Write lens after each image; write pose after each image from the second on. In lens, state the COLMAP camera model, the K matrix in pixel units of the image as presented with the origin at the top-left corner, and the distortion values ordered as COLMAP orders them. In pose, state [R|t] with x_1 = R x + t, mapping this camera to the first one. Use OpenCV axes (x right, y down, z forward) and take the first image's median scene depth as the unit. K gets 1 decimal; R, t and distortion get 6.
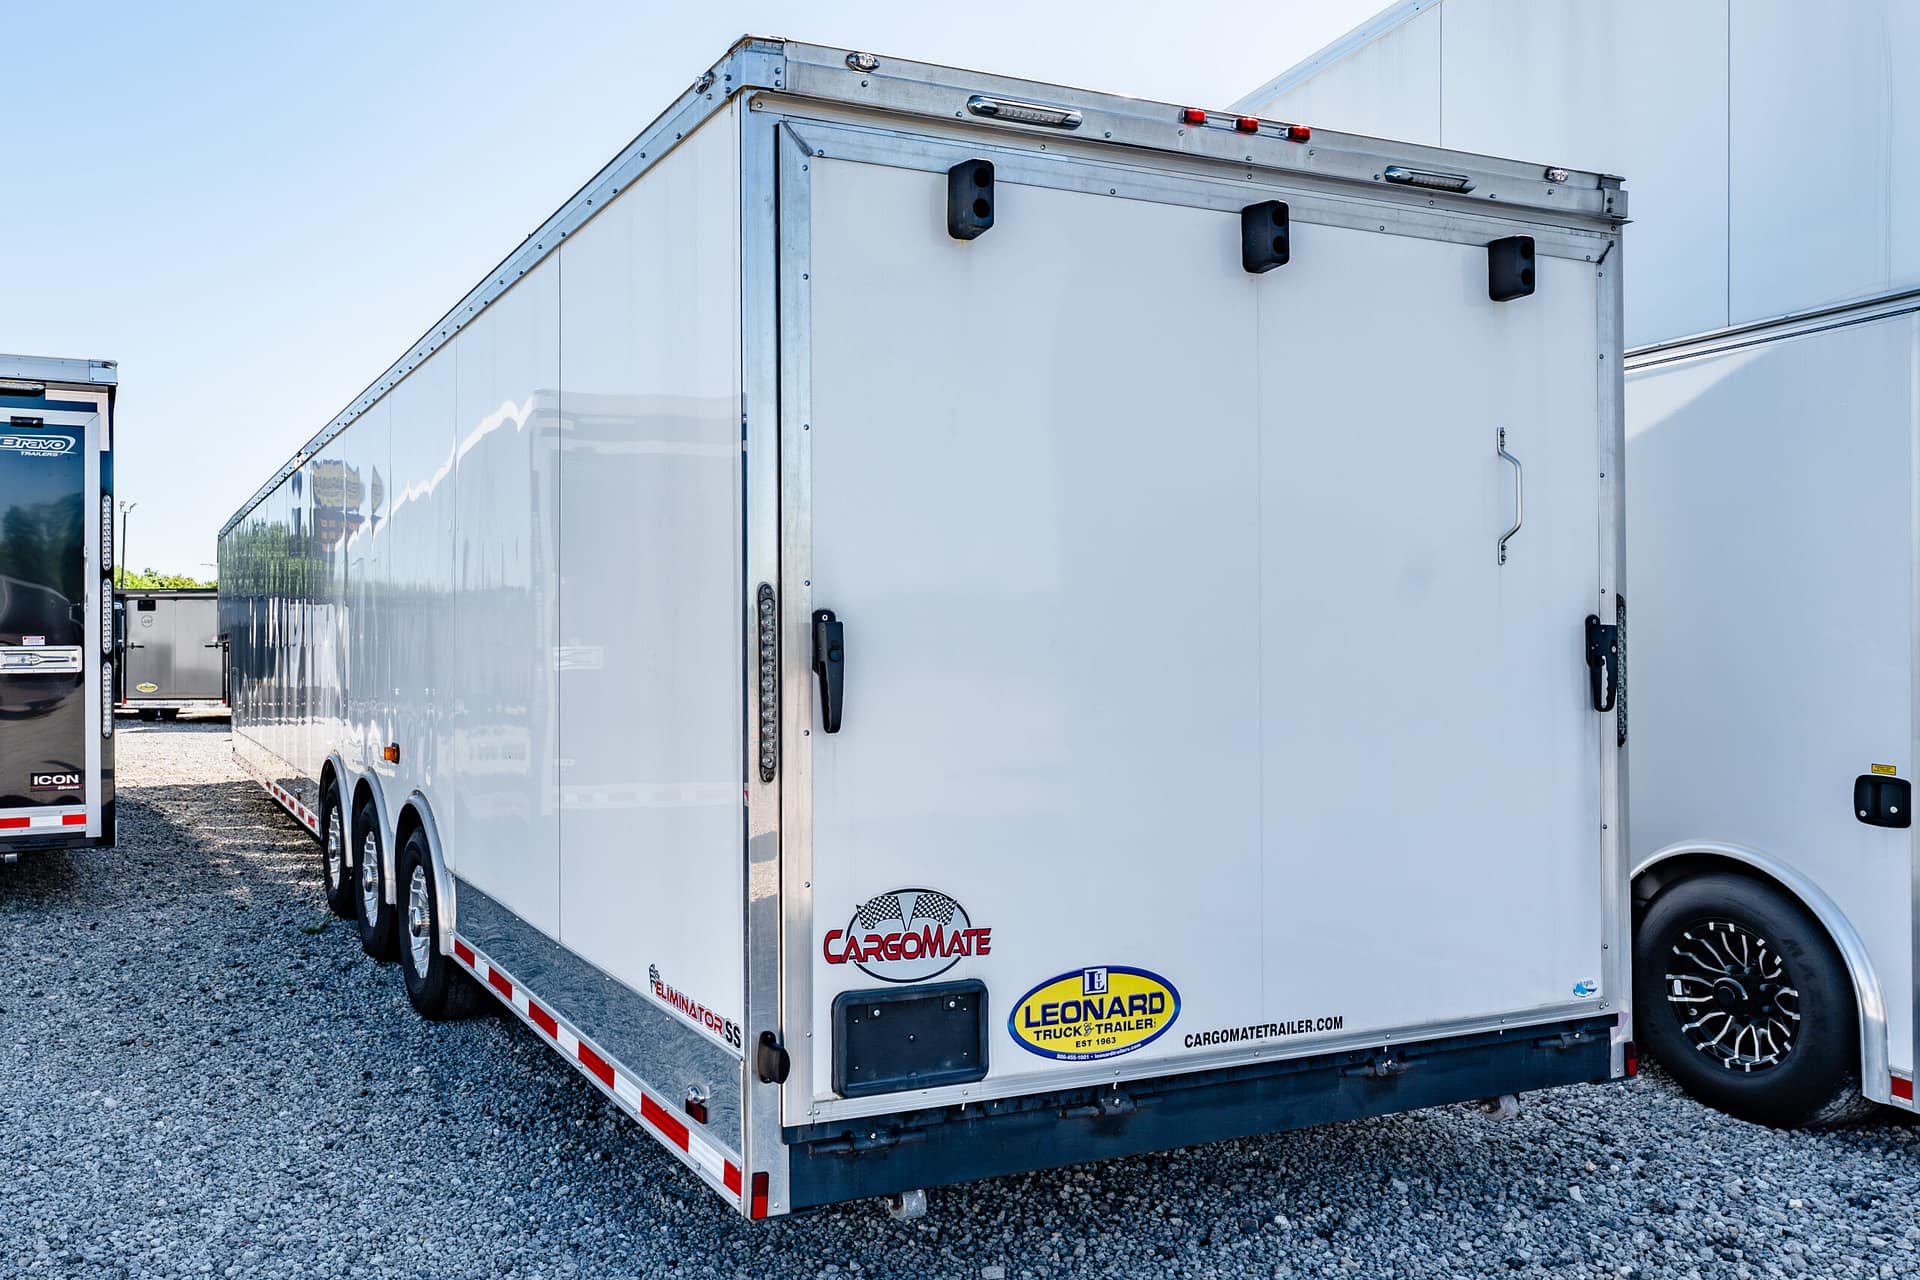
lens RADIAL K [[1466.4, 0, 724.7], [0, 1466.4, 635.8], [0, 0, 1]] dist [-0.003033, 0.003039]
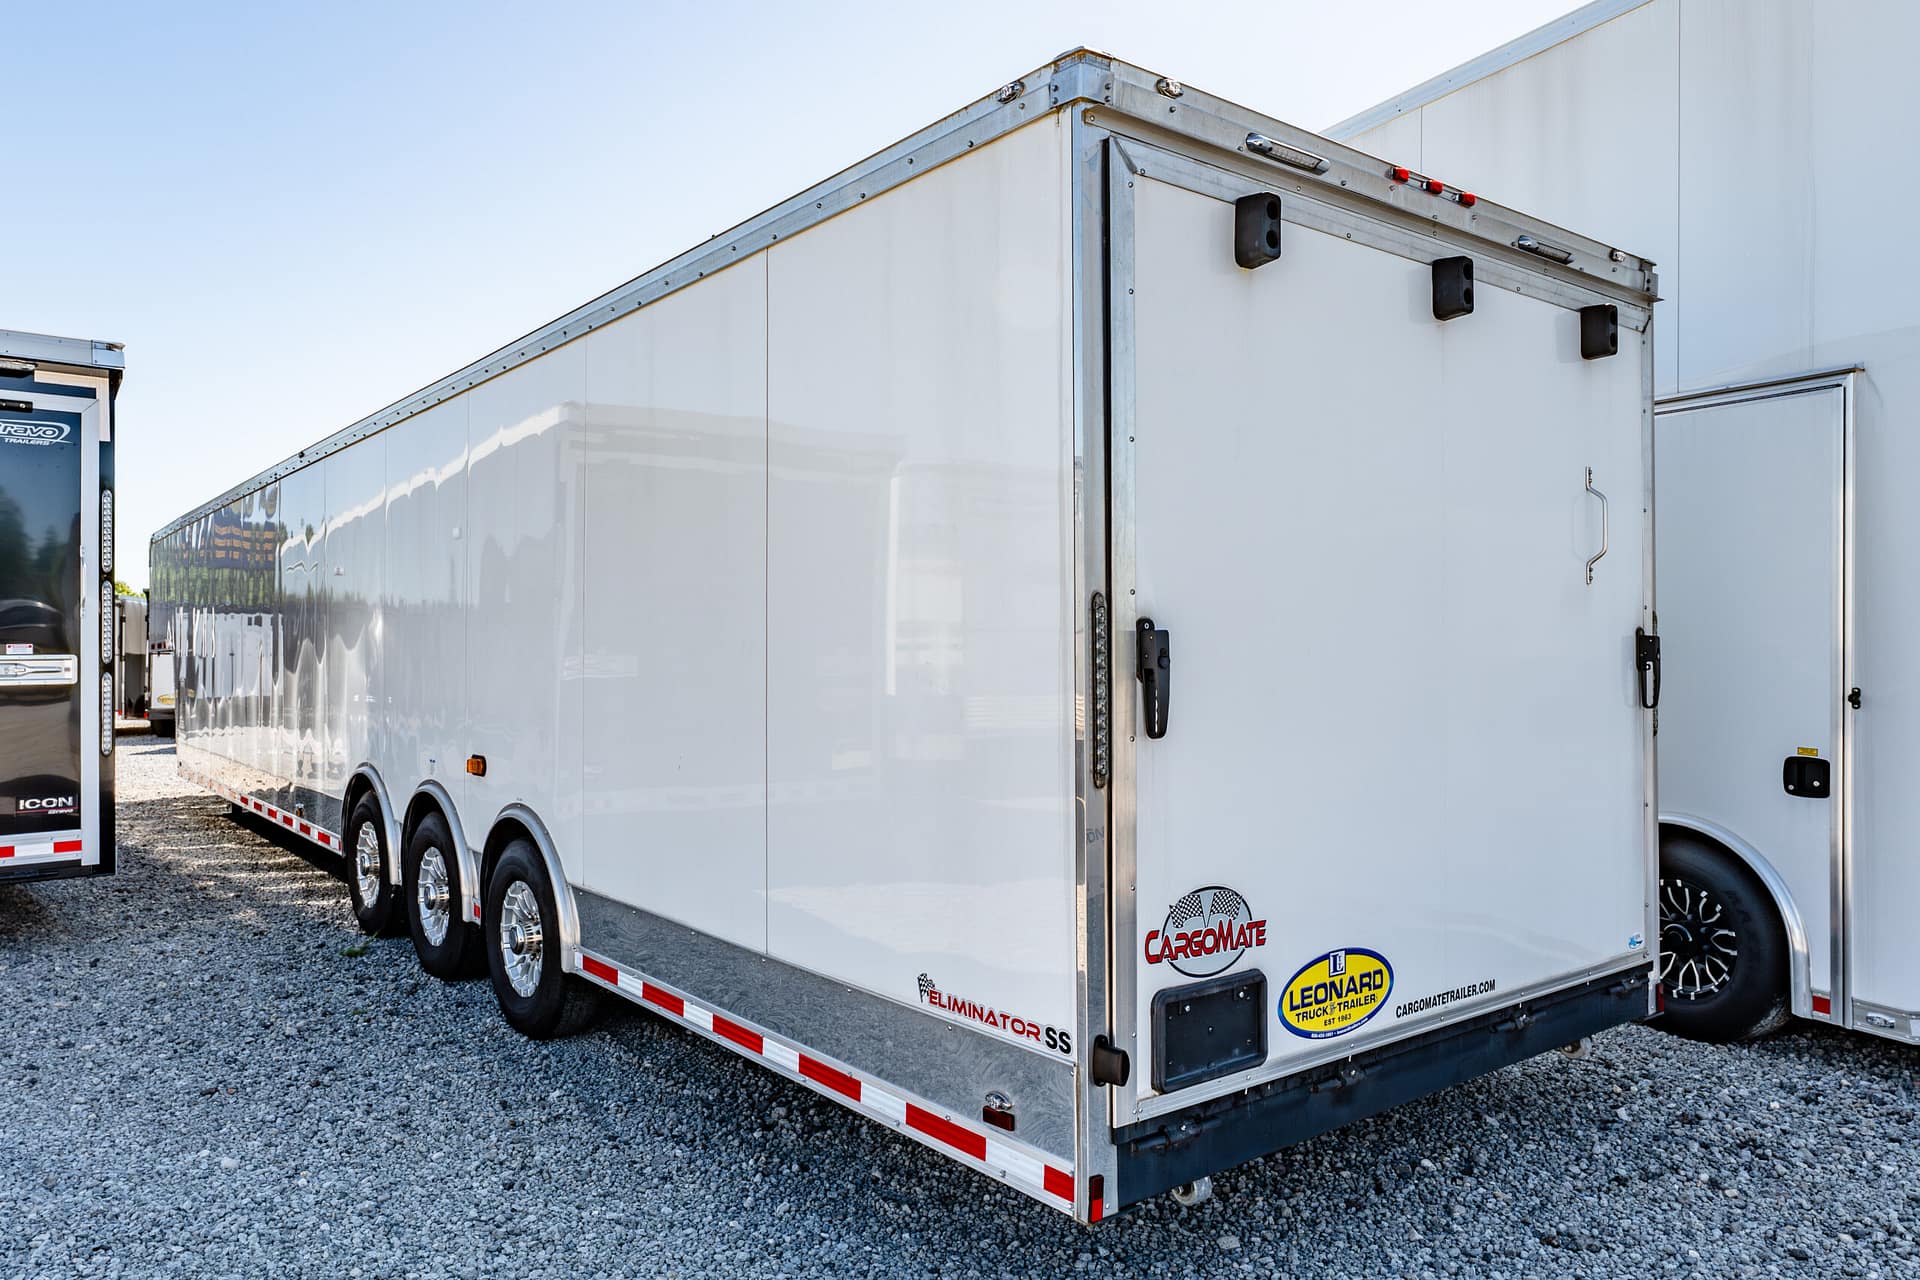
lens RADIAL K [[1325.3, 0, 929.9], [0, 1325.3, 643.5], [0, 0, 1]] dist [-0.000777, -0.000916]
pose [[0.963837, 0.001273, 0.266488, -0.280871], [-0.000912, 0.999998, -0.001477, 0.001205], [-0.266490, 0.001180, 0.963837, 0.128941]]
